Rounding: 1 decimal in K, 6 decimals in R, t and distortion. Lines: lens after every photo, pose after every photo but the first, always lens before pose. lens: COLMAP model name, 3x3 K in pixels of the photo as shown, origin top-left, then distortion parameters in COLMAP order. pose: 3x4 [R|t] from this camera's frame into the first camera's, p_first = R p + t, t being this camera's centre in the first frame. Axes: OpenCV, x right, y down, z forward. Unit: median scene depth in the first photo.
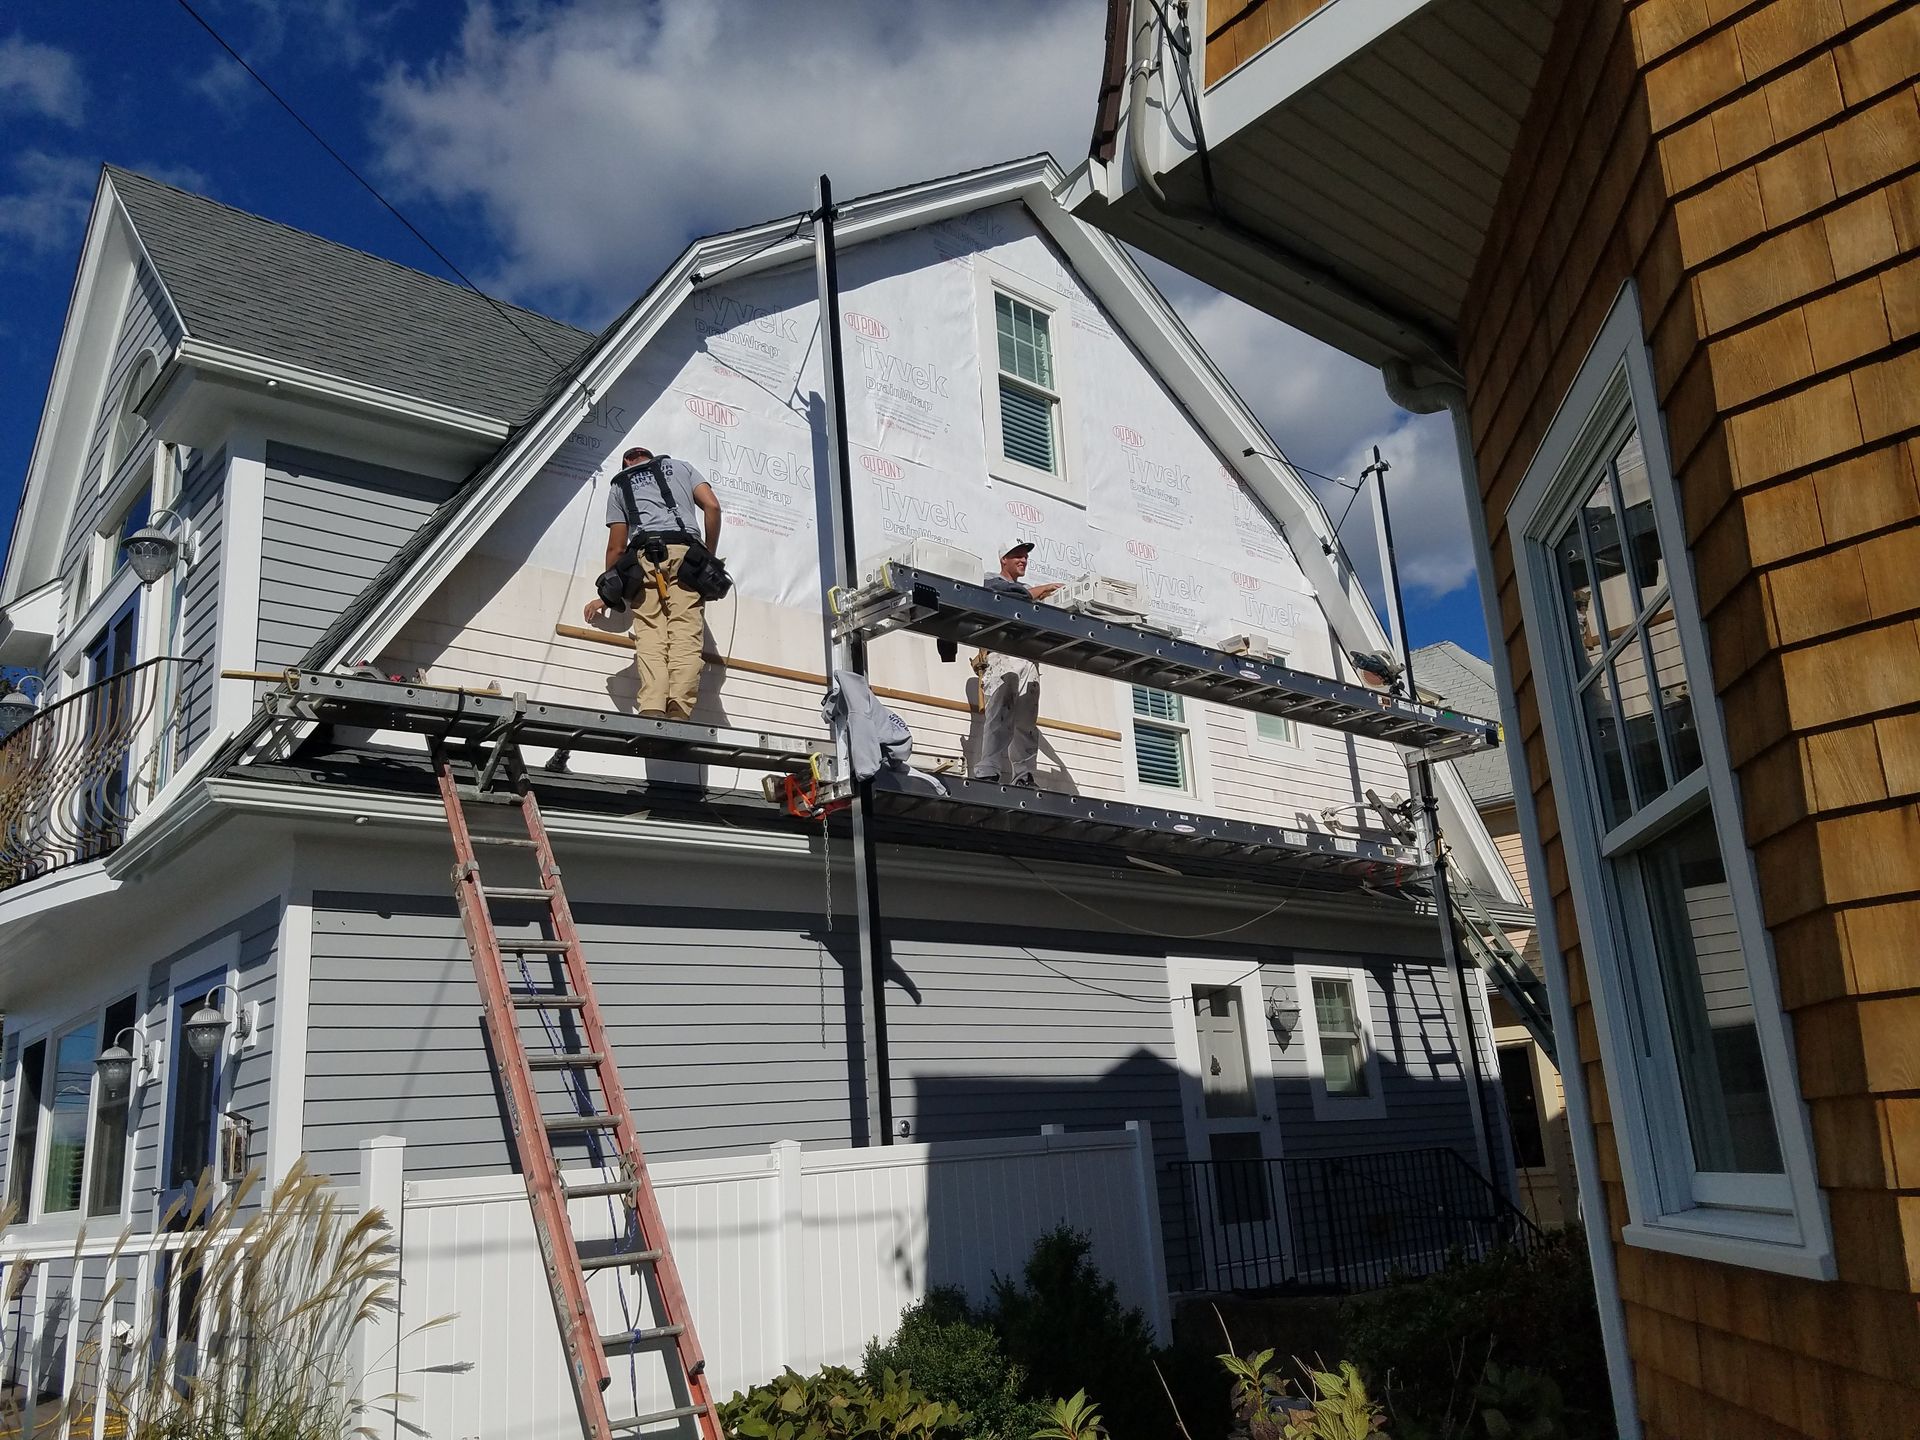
lens RADIAL K [[1477.8, 0, 958.8], [0, 1477.8, 744.8], [0, 0, 1]] dist [0.039130, -0.012761]
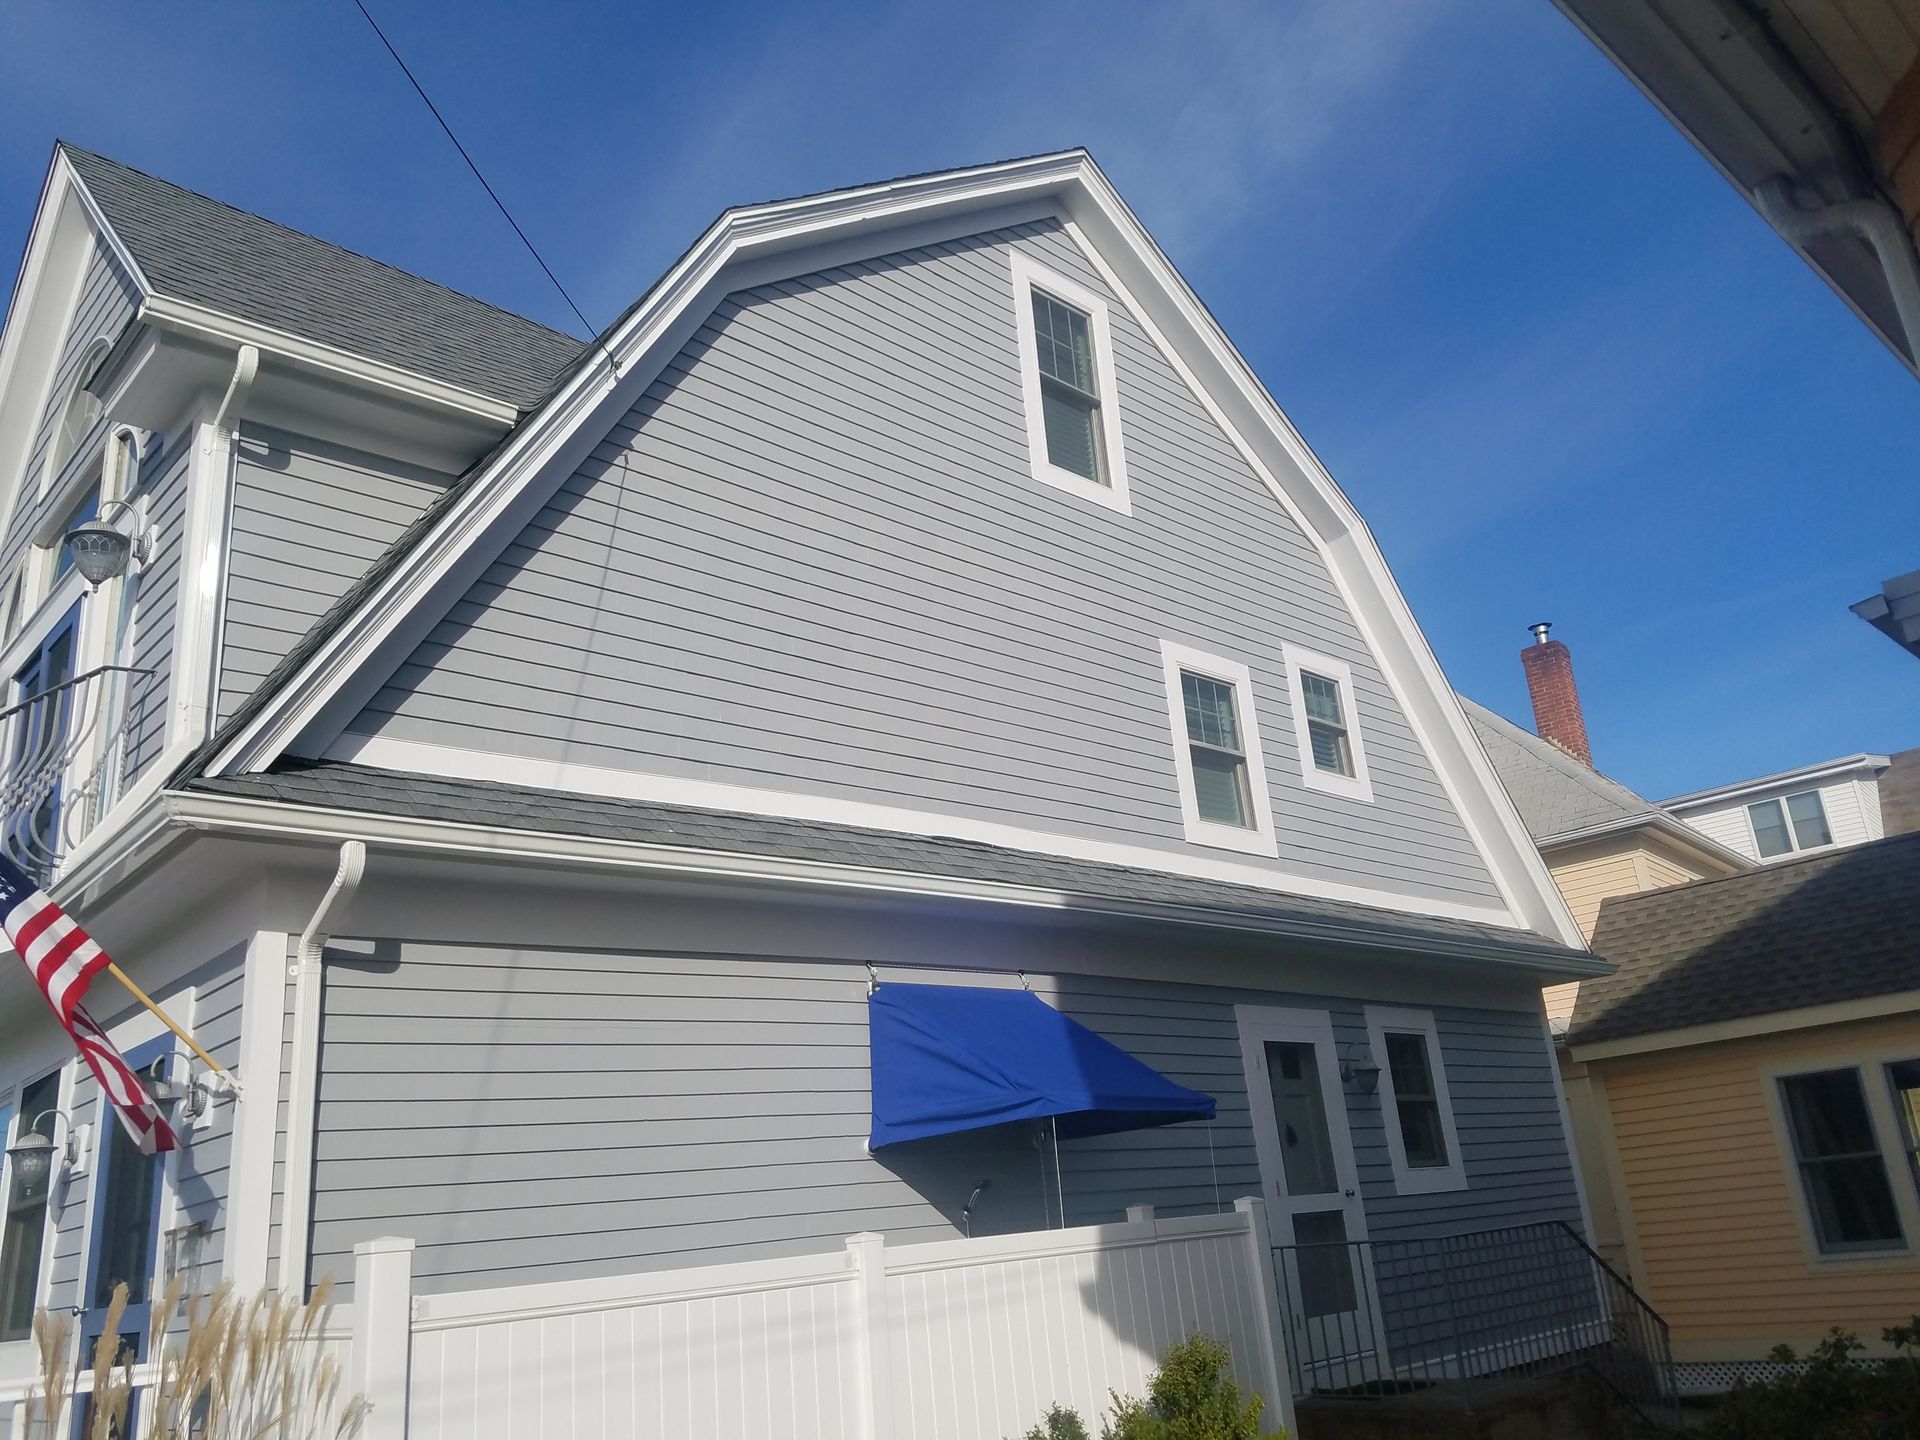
lens RADIAL K [[1474.7, 0, 956.8], [0, 1474.7, 689.6], [0, 0, 1]] dist [0.094294, -0.091394]
pose [[0.999403, -0.007212, 0.033784, -0.073490], [0.009954, 0.996607, -0.081703, 0.028519], [-0.033080, 0.081991, 0.996084, 0.120061]]
